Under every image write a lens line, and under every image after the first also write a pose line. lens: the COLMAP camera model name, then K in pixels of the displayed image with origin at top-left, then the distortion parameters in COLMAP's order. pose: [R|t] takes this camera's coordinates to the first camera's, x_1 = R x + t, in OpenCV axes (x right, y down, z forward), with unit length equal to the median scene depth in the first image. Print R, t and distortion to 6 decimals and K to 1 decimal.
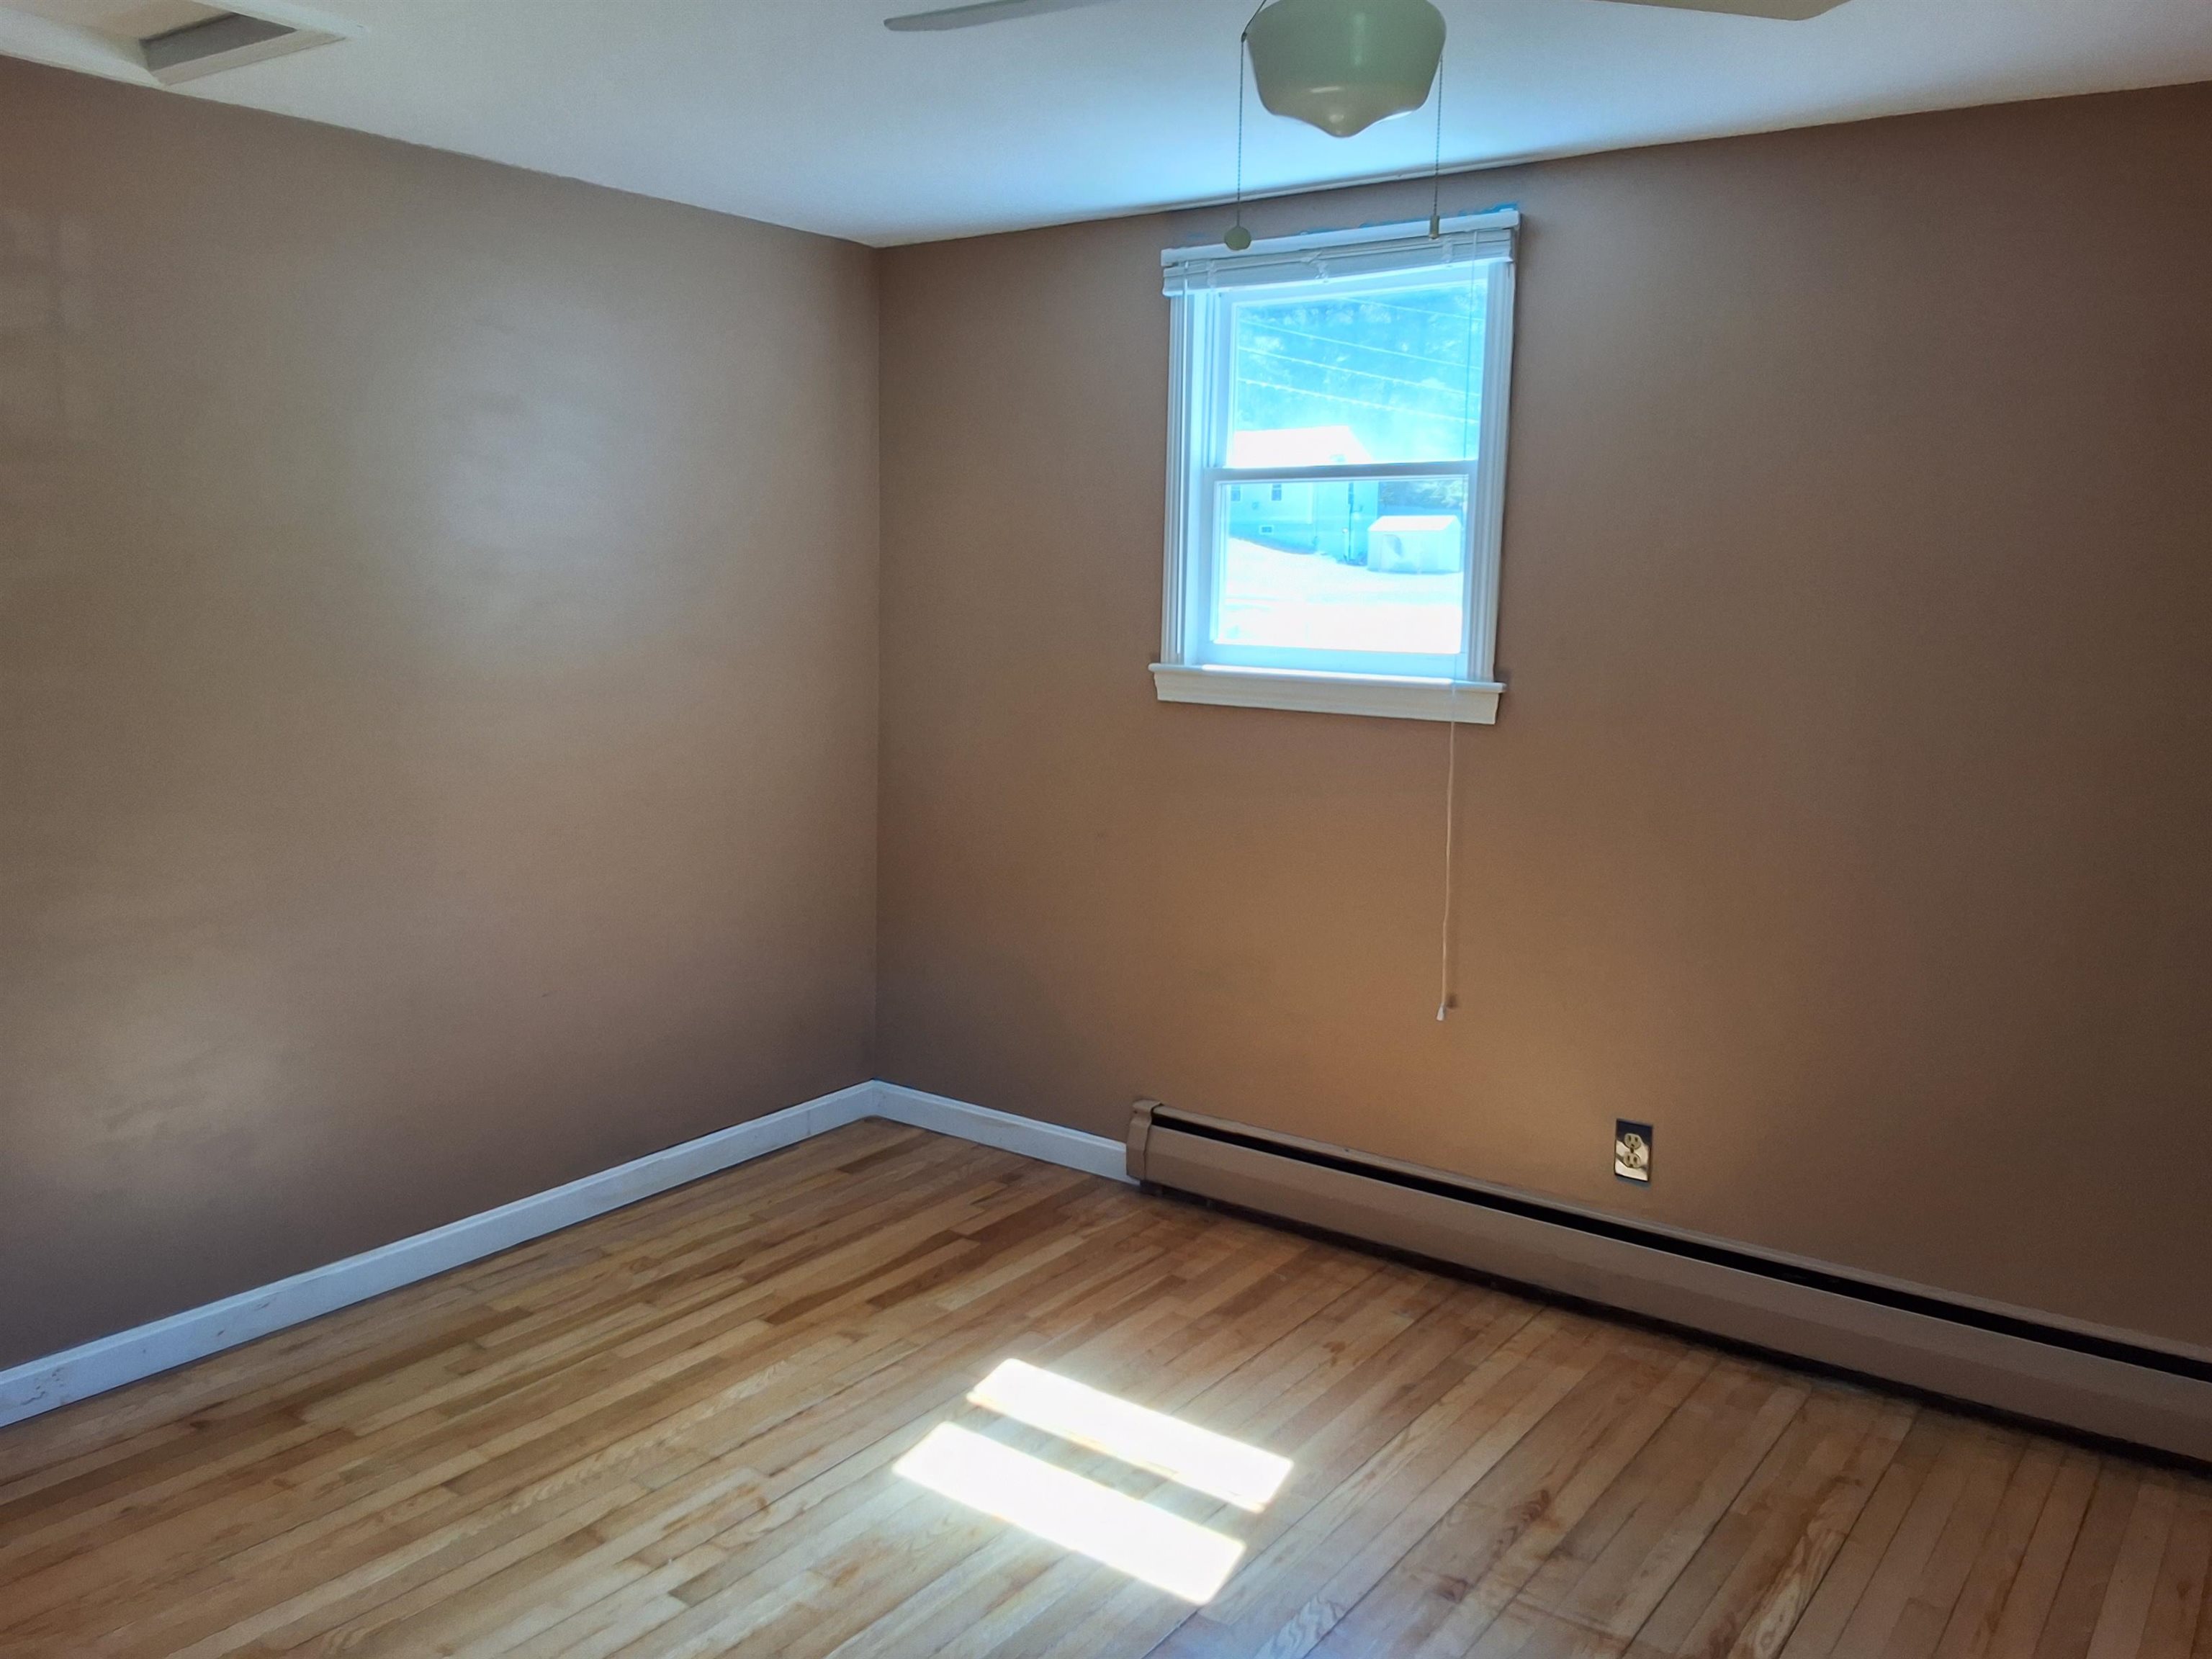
lens RADIAL K [[1786.4, 0, 1107.5], [0, 1786.4, 816.2], [0, 0, 1]] dist [0.047196, -0.025561]
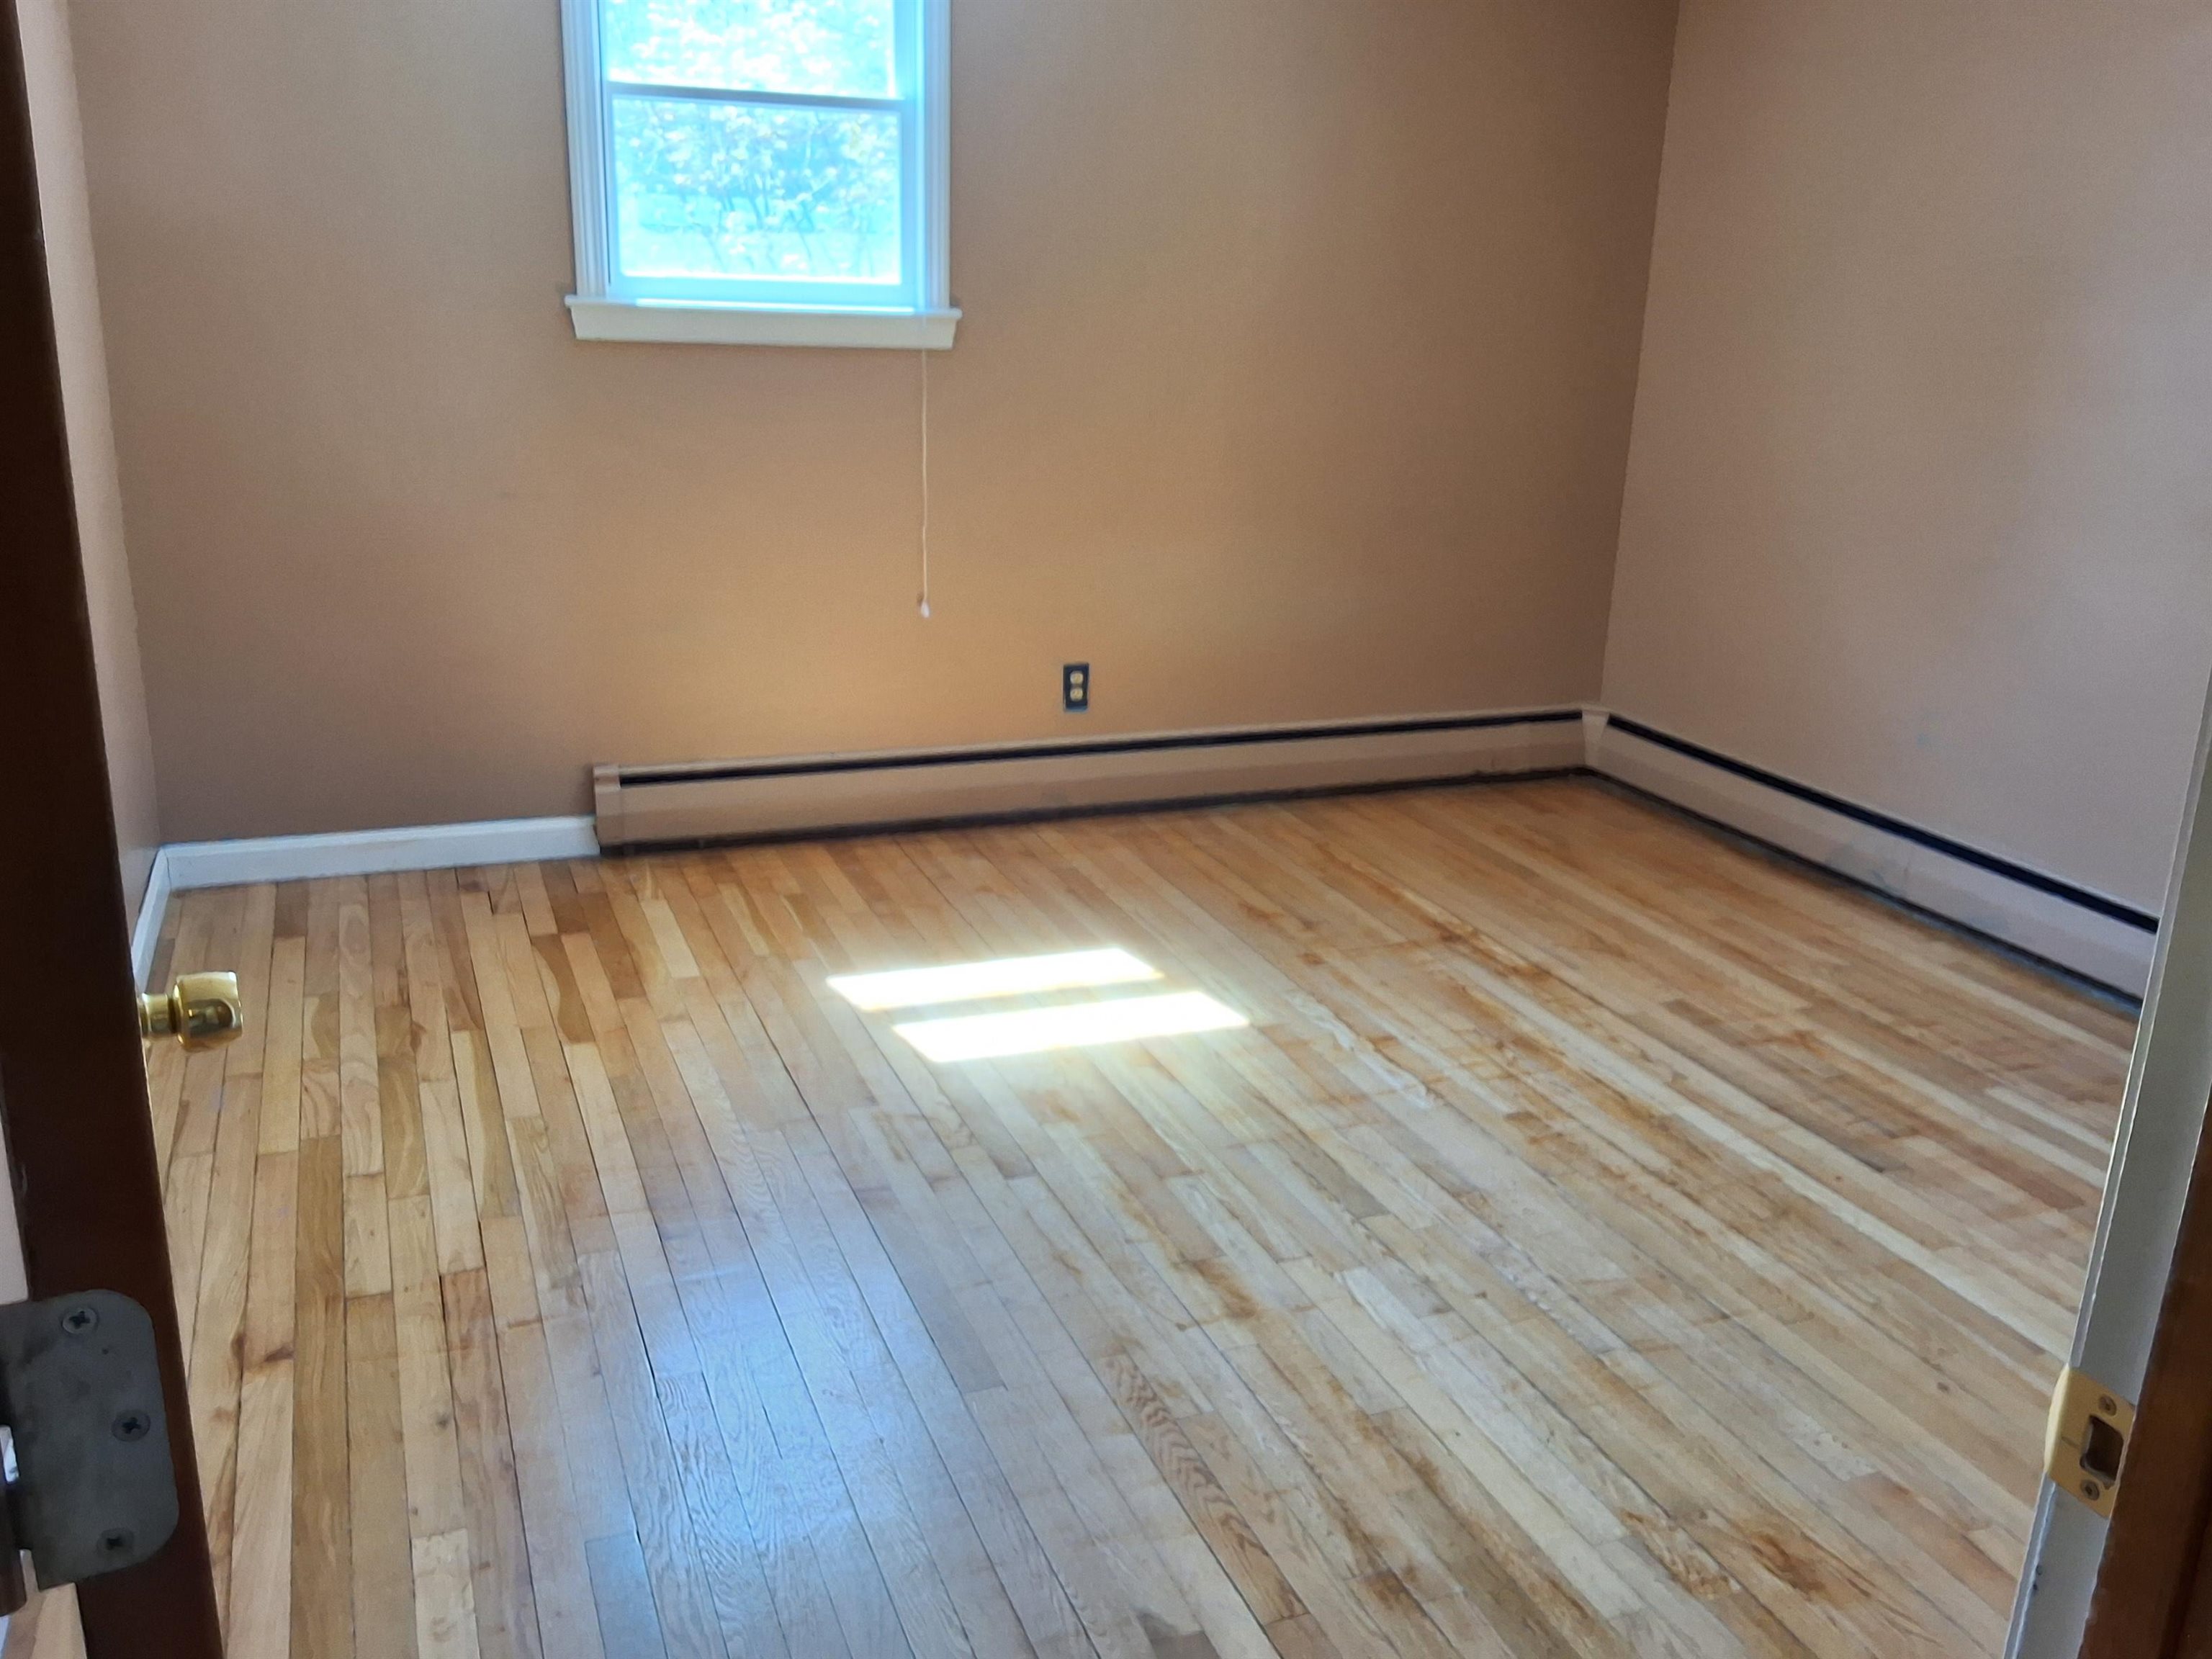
lens RADIAL K [[1786.4, 0, 1106.4], [0, 1786.4, 836.7], [0, 0, 1]] dist [0.047196, -0.025561]
pose [[0.530313, -0.248254, 0.810640, -0.744479], [0.095737, 0.967587, 0.233688, -0.007058], [-0.842379, -0.046320, 0.536891, 0.283105]]
